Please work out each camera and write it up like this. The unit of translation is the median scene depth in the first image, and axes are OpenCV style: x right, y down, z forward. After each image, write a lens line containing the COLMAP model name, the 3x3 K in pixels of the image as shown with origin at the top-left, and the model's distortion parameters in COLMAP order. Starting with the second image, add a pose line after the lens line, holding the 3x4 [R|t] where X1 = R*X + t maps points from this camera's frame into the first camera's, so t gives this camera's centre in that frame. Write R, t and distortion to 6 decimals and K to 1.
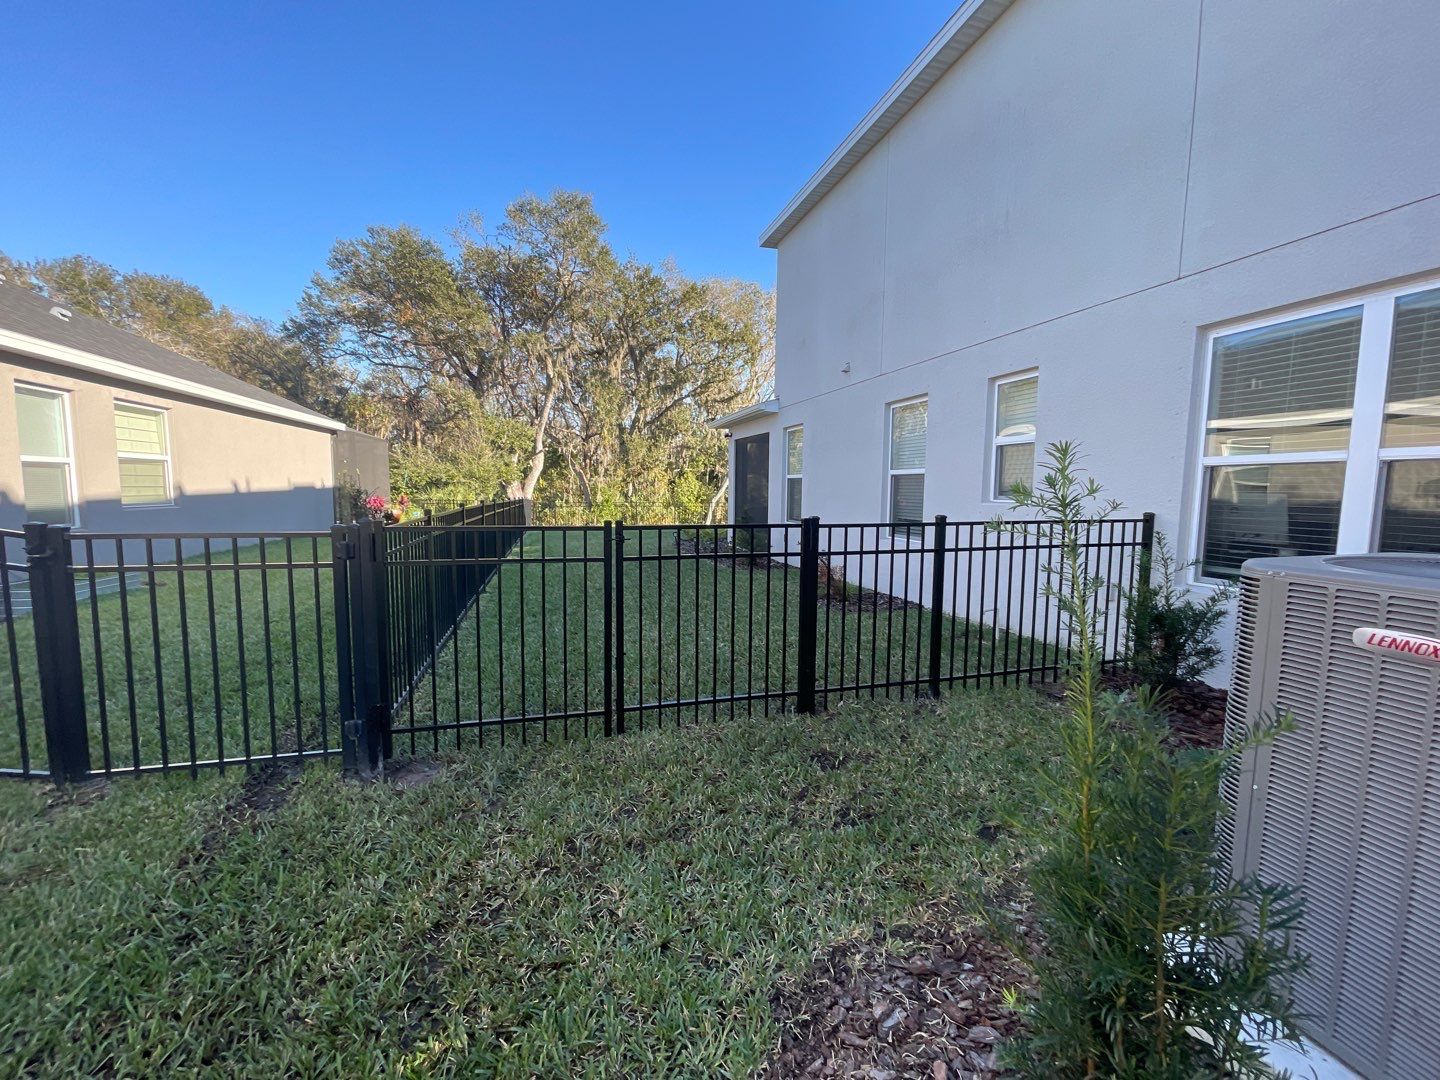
lens RADIAL K [[587.9, 0, 713.7], [0, 587.9, 542.7], [0, 0, 1]] dist [-0.000255, 0.000386]
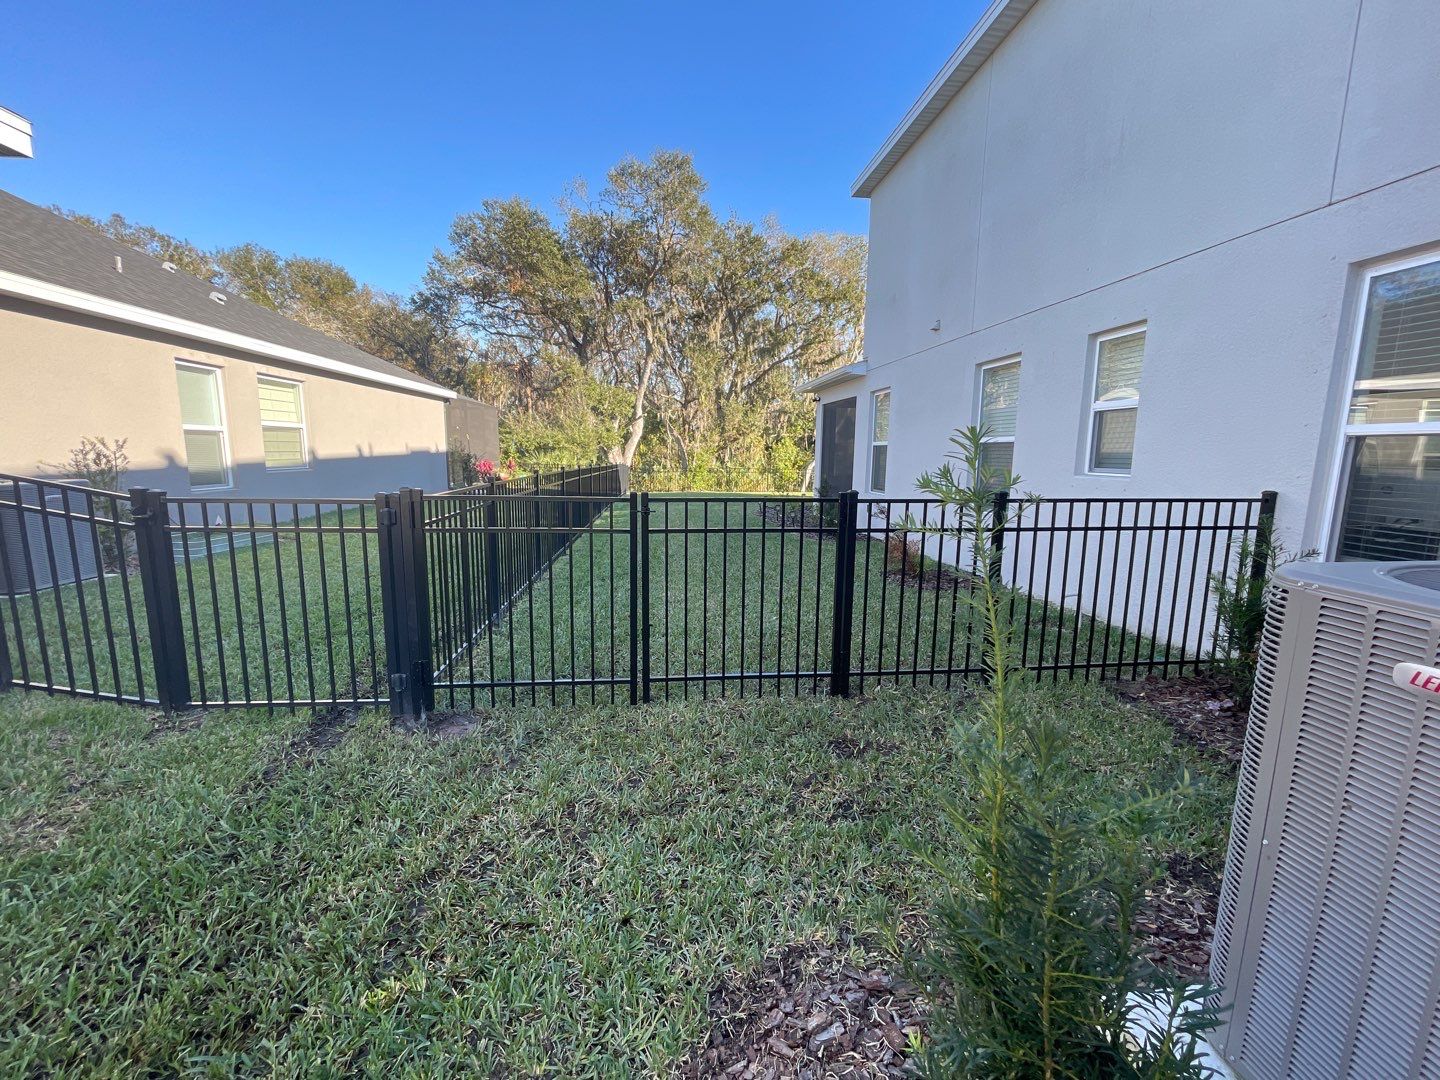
lens RADIAL K [[588.9, 0, 717.2], [0, 588.9, 540.2], [0, 0, 1]] dist [-0.000471, 0.000515]
pose [[0.986217, 0.029261, -0.162848, 0.049354], [-0.020410, 0.998235, 0.055762, -0.005922], [0.164192, -0.051669, 0.985074, 0.014786]]
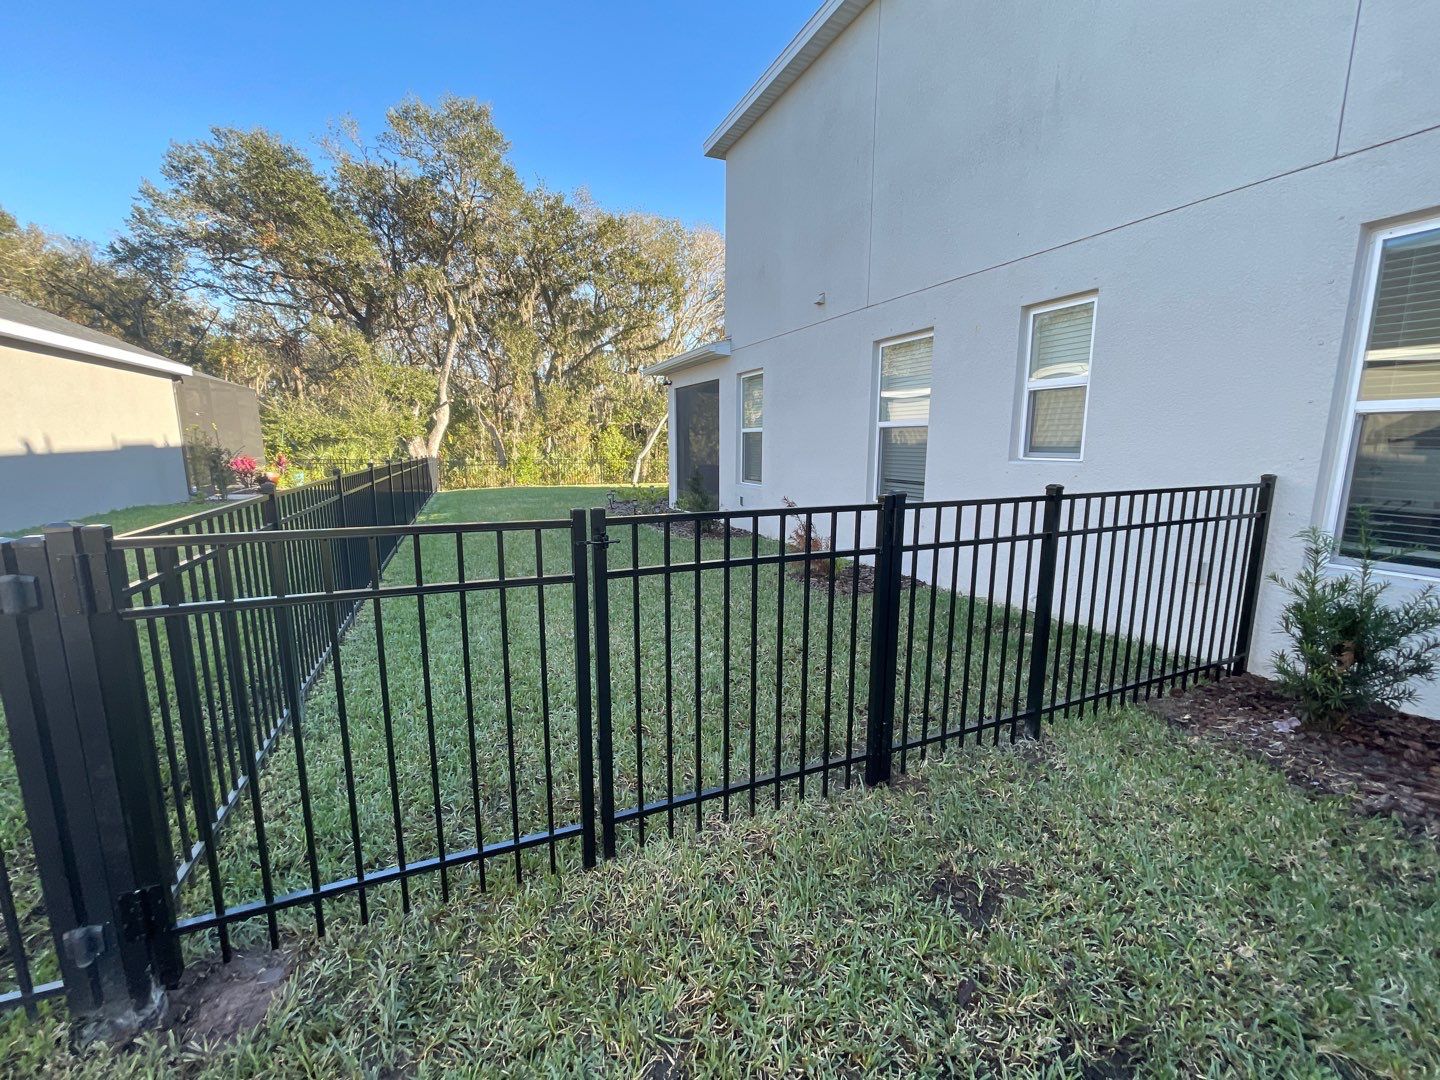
lens RADIAL K [[587.9, 0, 713.7], [0, 587.9, 542.7], [0, 0, 1]] dist [-0.000255, 0.000386]
pose [[0.990938, -0.029987, 0.130934, -0.050324], [0.019823, 0.996737, 0.078252, -0.019227], [-0.132853, -0.074947, 0.988298, 0.167964]]
